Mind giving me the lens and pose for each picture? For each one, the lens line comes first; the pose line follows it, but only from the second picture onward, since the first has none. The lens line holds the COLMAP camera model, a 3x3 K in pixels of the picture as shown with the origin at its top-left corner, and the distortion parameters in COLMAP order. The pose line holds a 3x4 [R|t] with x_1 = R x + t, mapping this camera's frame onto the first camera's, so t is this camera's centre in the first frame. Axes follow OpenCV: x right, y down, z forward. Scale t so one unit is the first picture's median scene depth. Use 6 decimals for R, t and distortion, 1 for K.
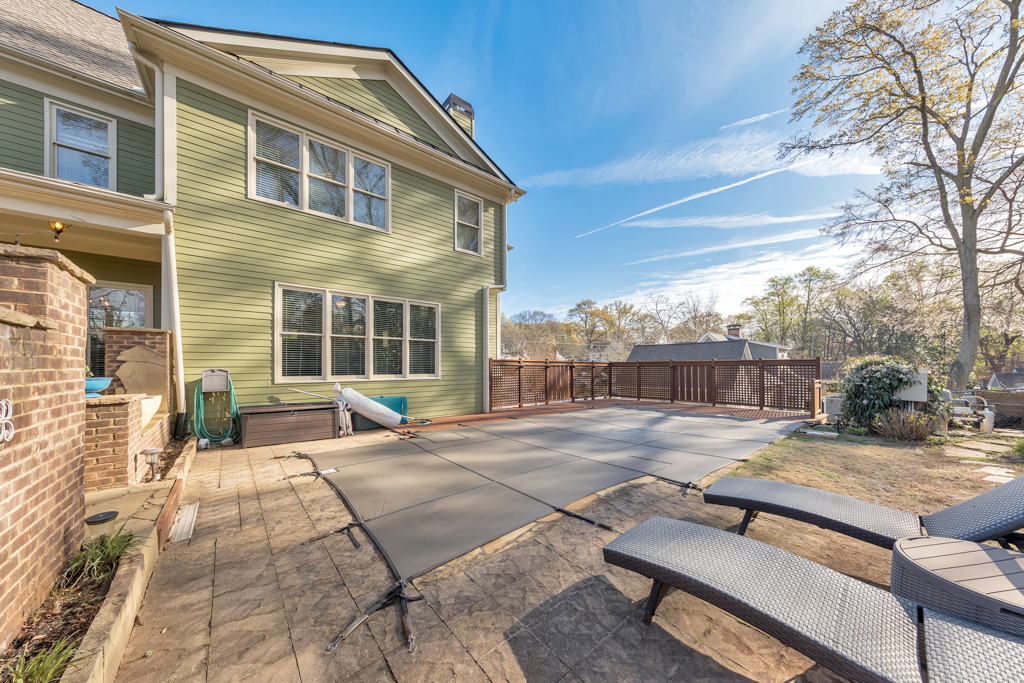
lens RADIAL K [[336.2, 0, 508.5], [0, 336.2, 358.9], [0, 0, 1]] dist [0.003956, -0.000480]
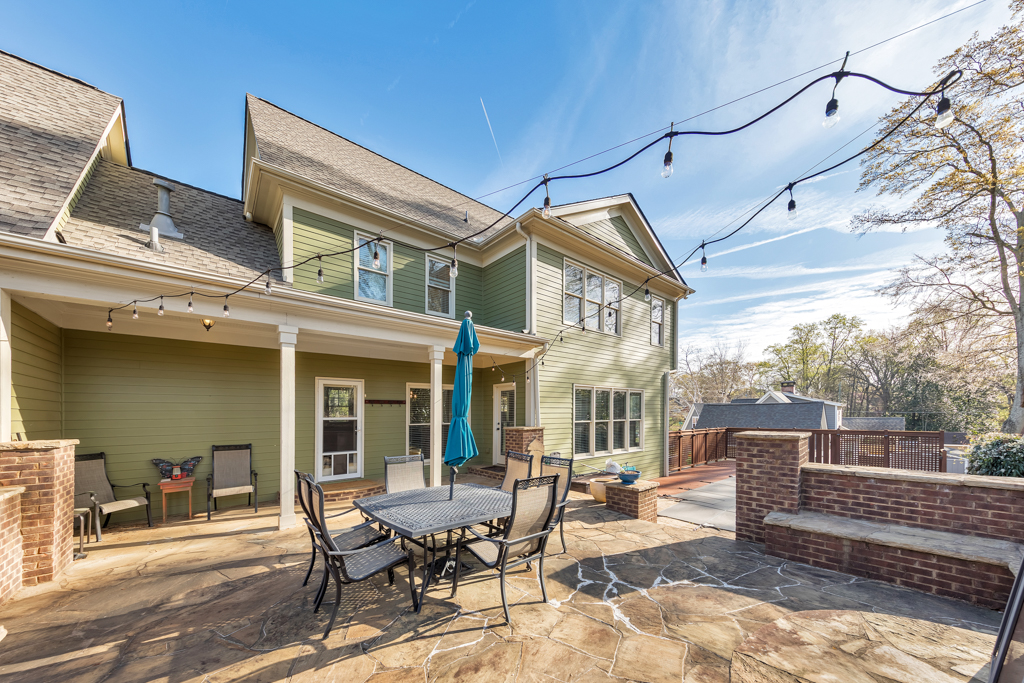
lens RADIAL K [[353.1, 0, 515.9], [0, 353.1, 414.4], [0, 0, 1]] dist [0.003529, -0.000134]
pose [[0.999900, -0.003310, 0.013784, -0.293233], [0.003021, 0.999776, 0.020925, -0.043045], [-0.013850, -0.020882, 0.999686, -0.122676]]
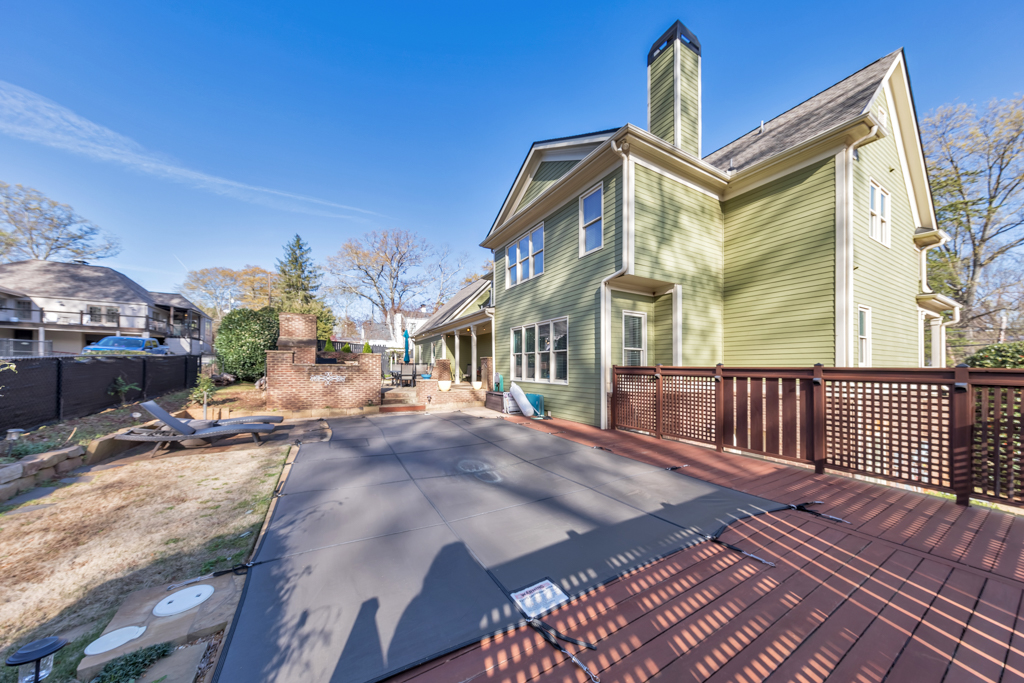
lens RADIAL K [[336.2, 0, 530.3], [0, 336.2, 365.2], [0, 0, 1]] dist [0.003956, -0.000480]
pose [[-0.151729, -0.005257, -0.988408, 0.366792], [0.015374, 0.999852, -0.007678, 0.000434], [0.988302, -0.016361, -0.151626, 0.431660]]
